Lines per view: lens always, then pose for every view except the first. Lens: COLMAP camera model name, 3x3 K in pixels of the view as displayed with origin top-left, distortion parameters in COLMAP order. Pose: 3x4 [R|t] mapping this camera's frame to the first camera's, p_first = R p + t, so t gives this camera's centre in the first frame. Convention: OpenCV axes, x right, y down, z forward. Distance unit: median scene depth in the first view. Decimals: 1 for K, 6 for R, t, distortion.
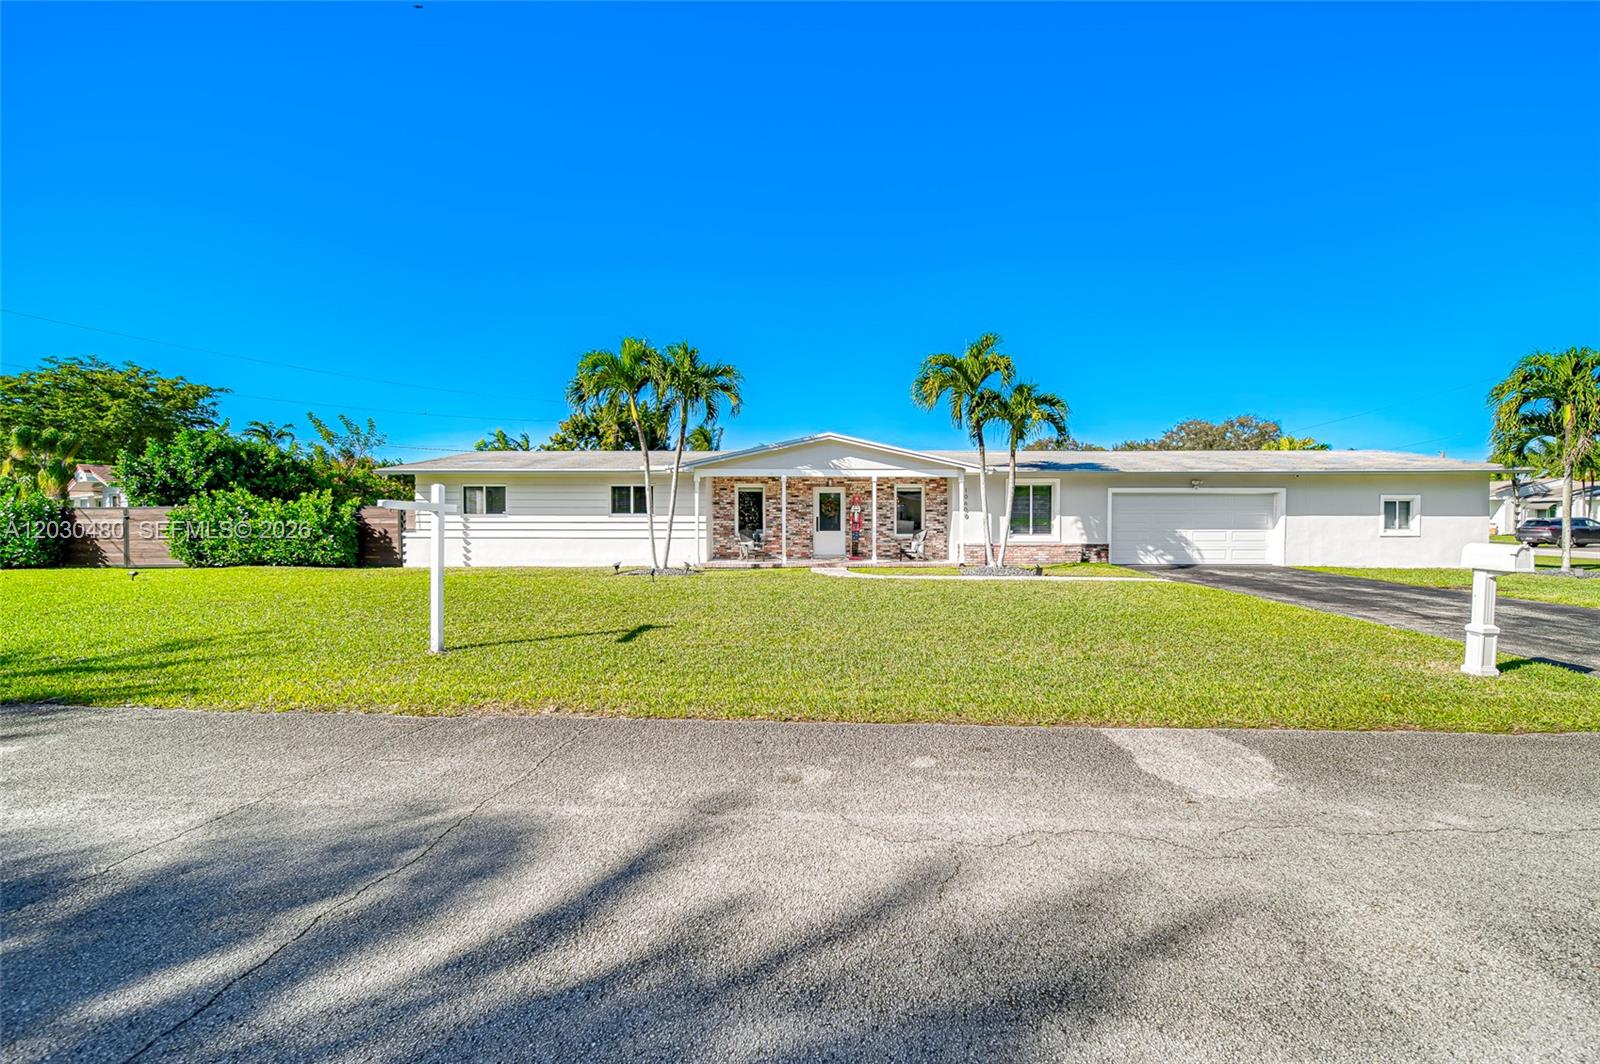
lens RADIAL K [[560.5, 0, 799.1], [0, 560.5, 525.2], [0, 0, 1]] dist [0.000892, -0.000455]
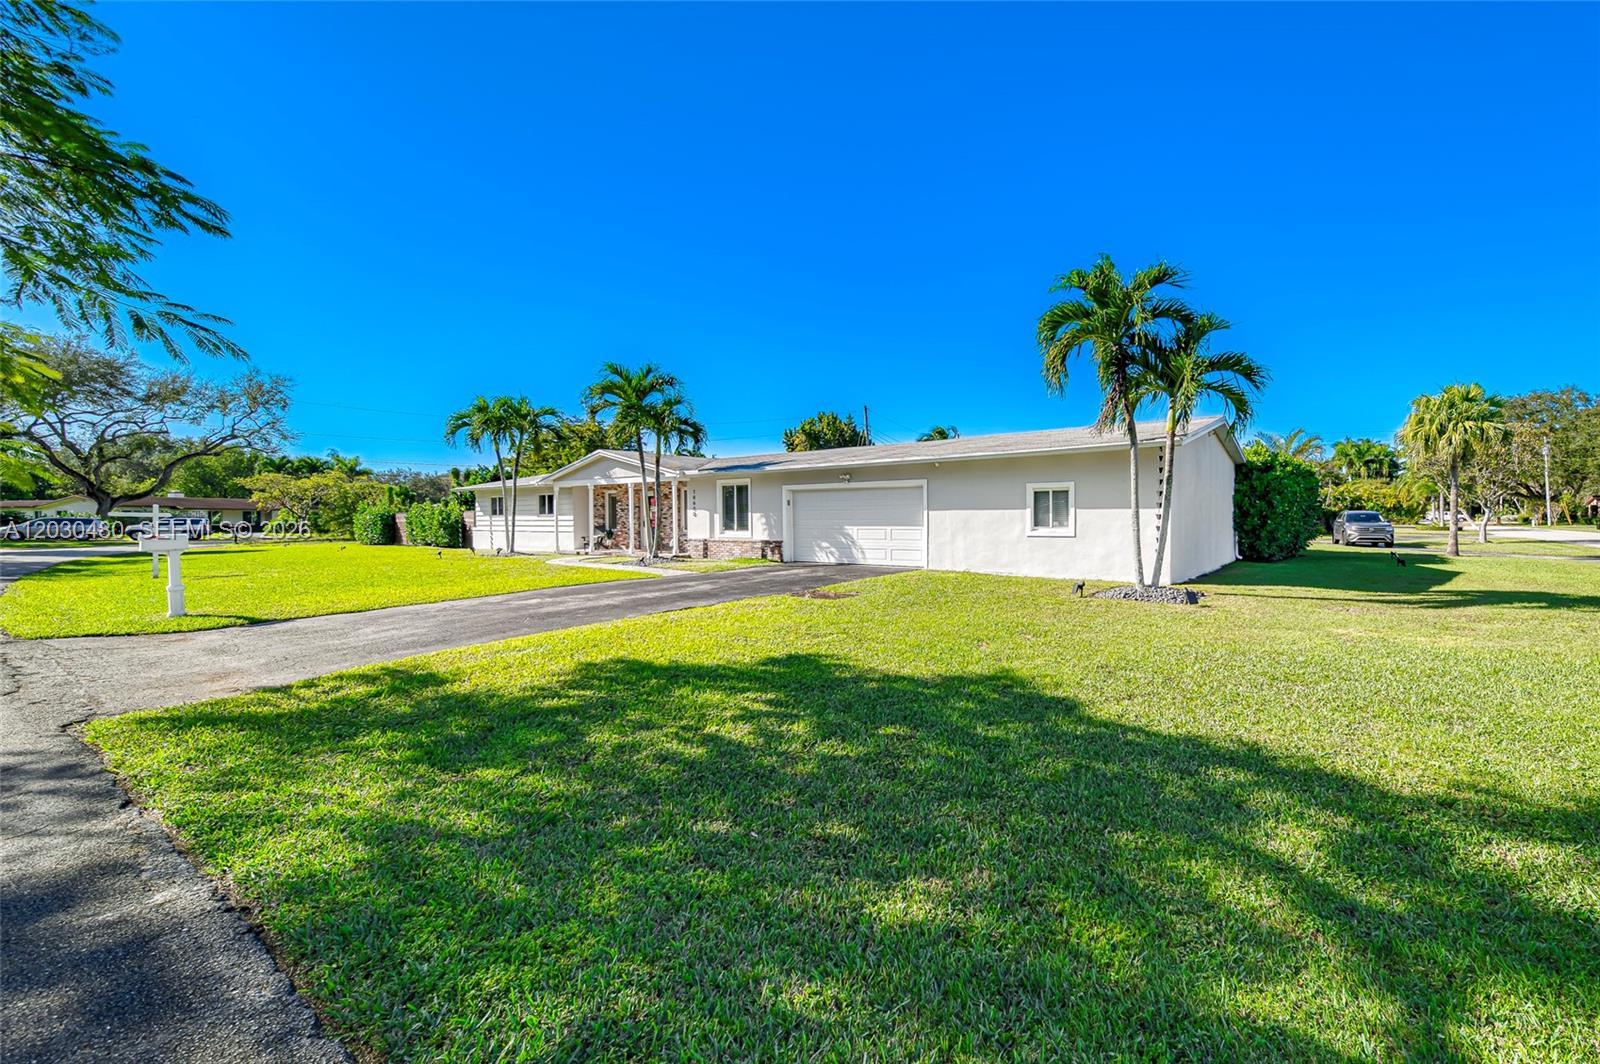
lens RADIAL K [[560.5, 0, 799.1], [0, 560.5, 525.2], [0, 0, 1]] dist [0.000892, -0.000455]
pose [[0.847607, -0.001151, -0.530624, 1.062000], [0.015591, 0.999620, 0.022737, -0.016512], [0.530396, -0.027545, 0.847302, 0.150503]]
